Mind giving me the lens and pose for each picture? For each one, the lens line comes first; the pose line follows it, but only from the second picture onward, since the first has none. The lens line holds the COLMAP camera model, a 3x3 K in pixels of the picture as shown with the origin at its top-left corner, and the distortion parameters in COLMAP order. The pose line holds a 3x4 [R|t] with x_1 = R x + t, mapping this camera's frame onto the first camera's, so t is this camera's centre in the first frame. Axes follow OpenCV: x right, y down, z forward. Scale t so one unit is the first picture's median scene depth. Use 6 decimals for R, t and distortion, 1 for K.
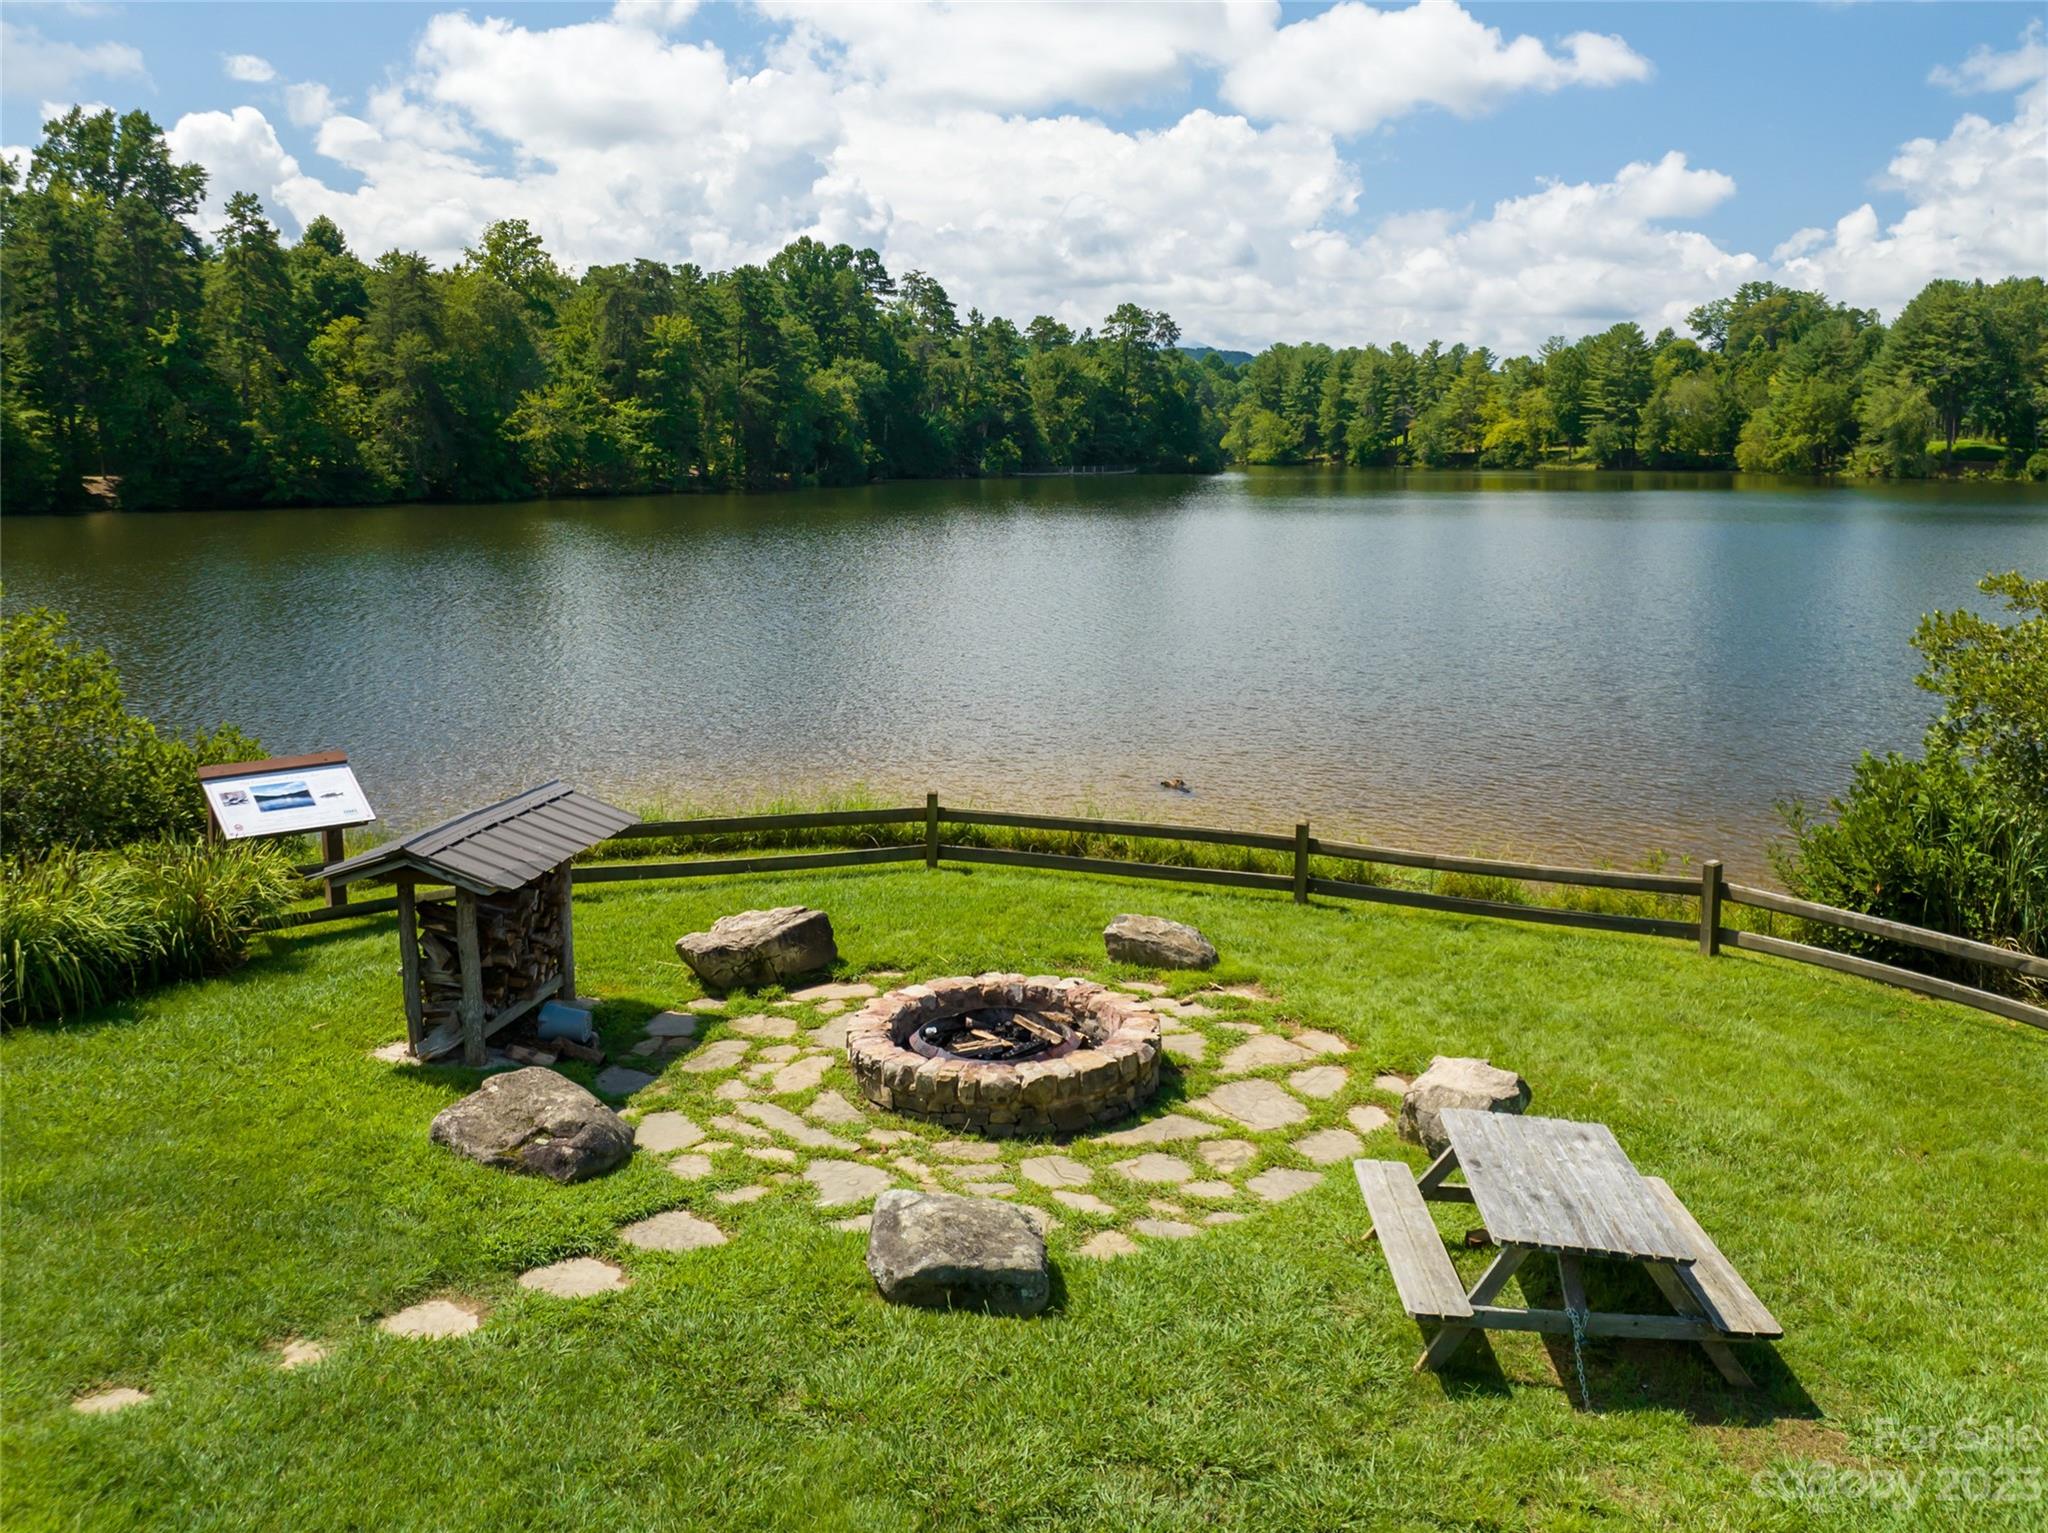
lens RADIAL K [[1624.1, 0, 1128.9], [0, 1624.1, 635.0], [0, 0, 1]] dist [0.001461, -0.013395]
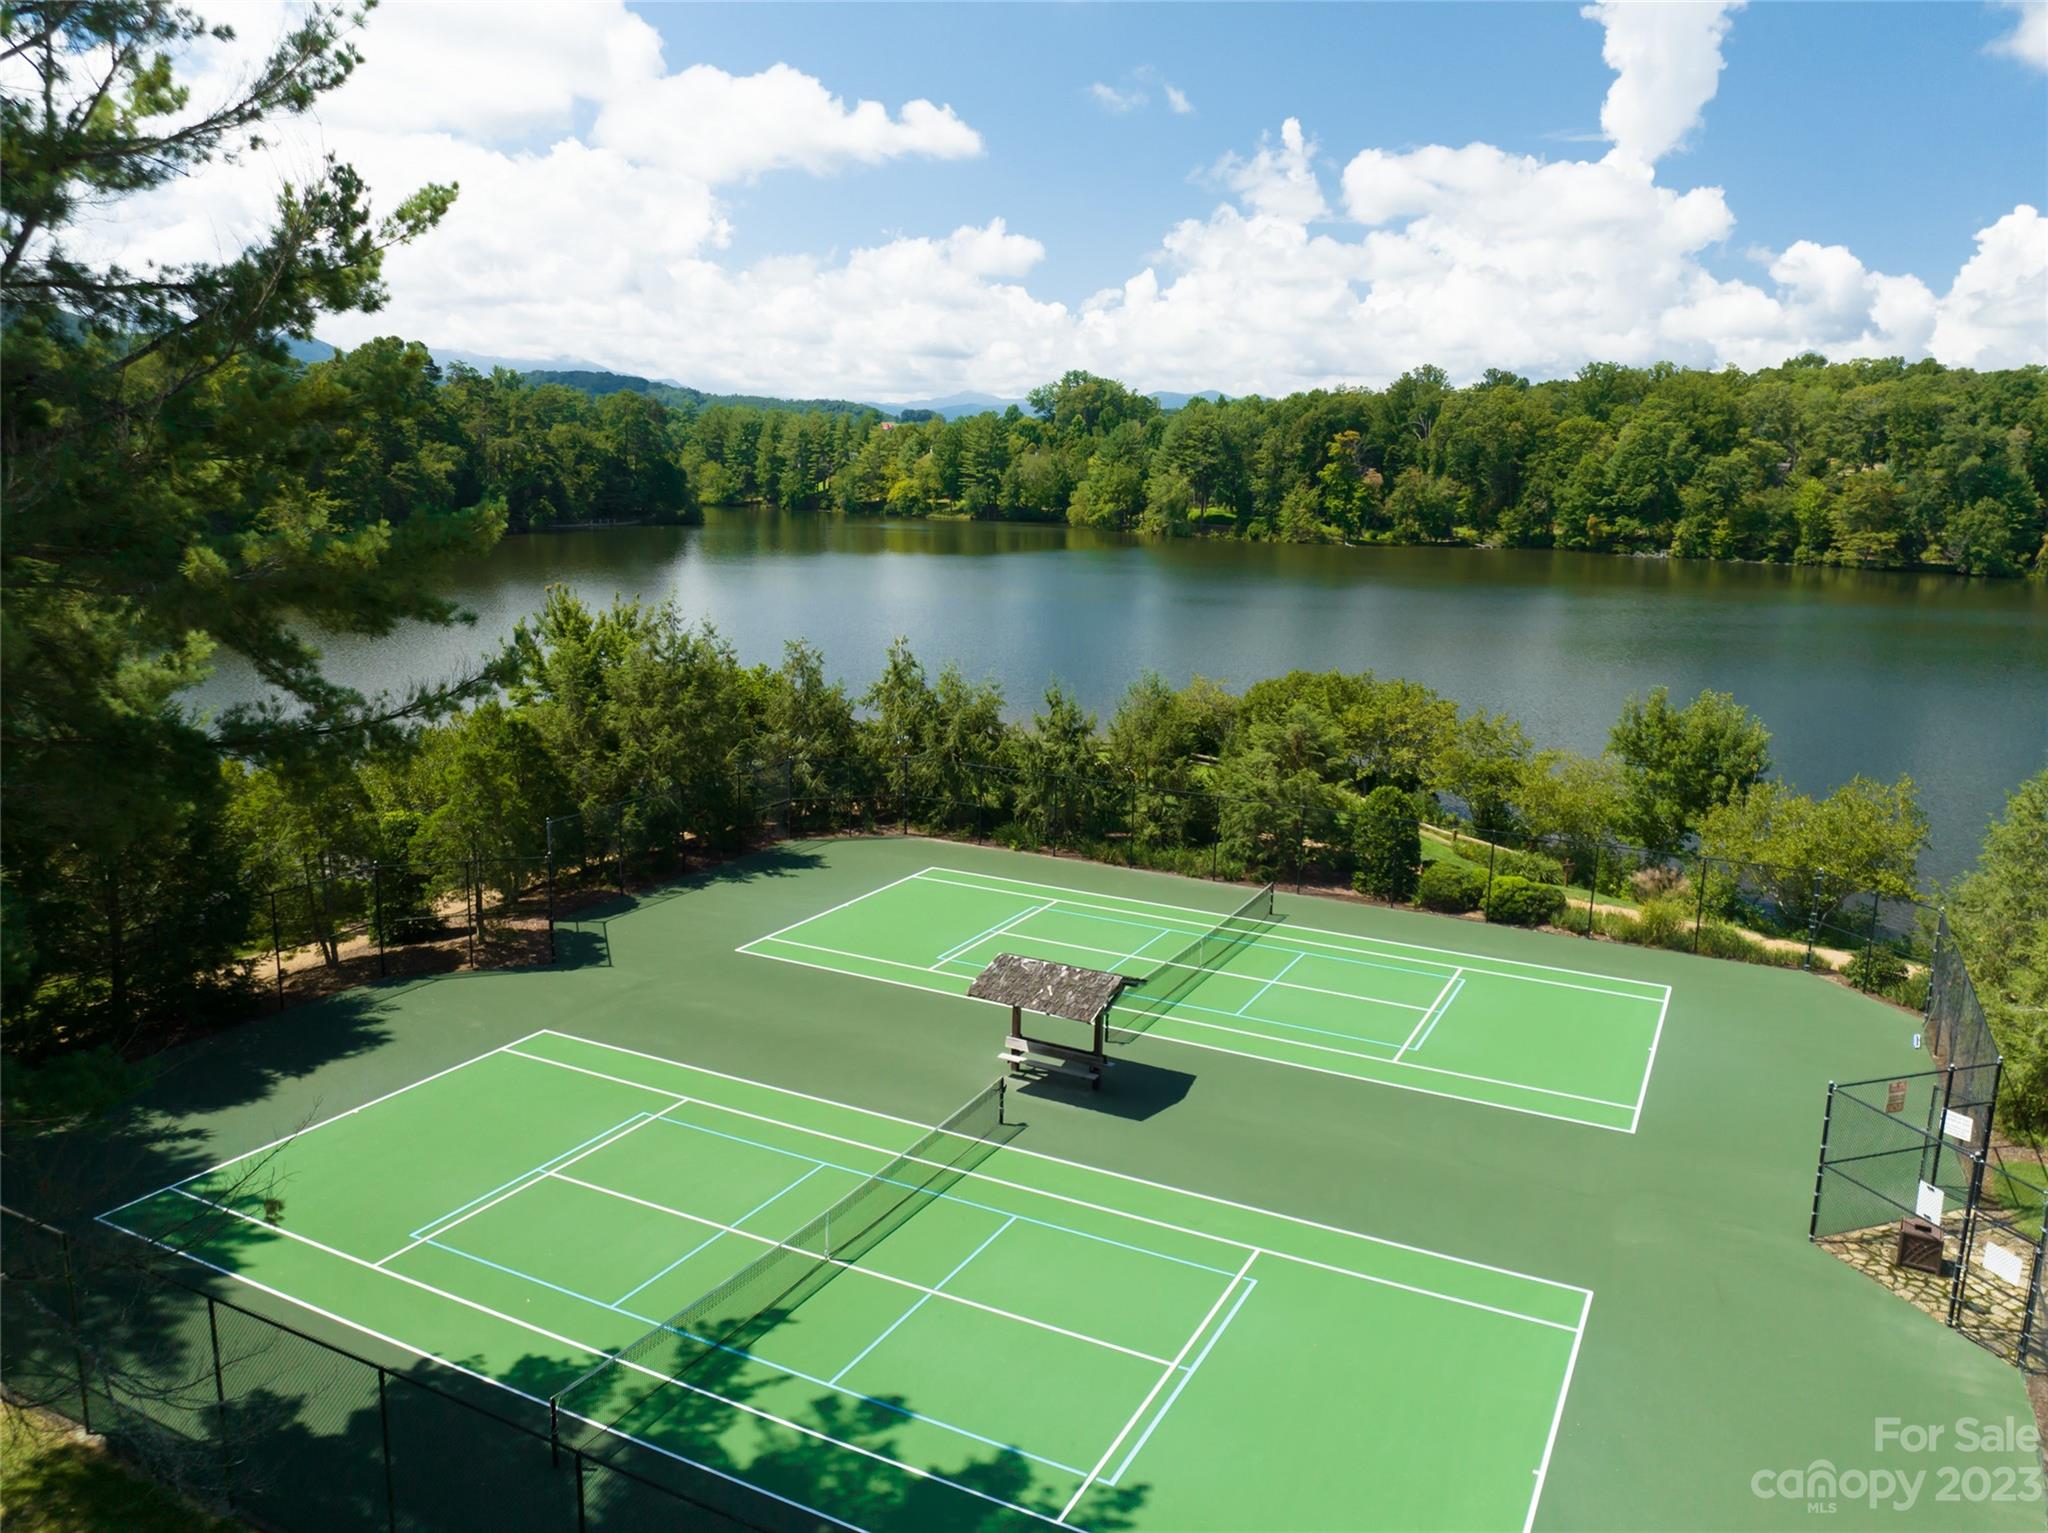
lens RADIAL K [[1423.8, 0, 1021.1], [0, 1423.8, 770.8], [0, 0, 1]] dist [-0.057594, -0.001595]
pose [[0.943436, -0.043333, 0.328710, -0.072190], [0.009876, 0.994656, 0.102775, -0.012993], [-0.331407, -0.093716, 0.938822, -0.152619]]
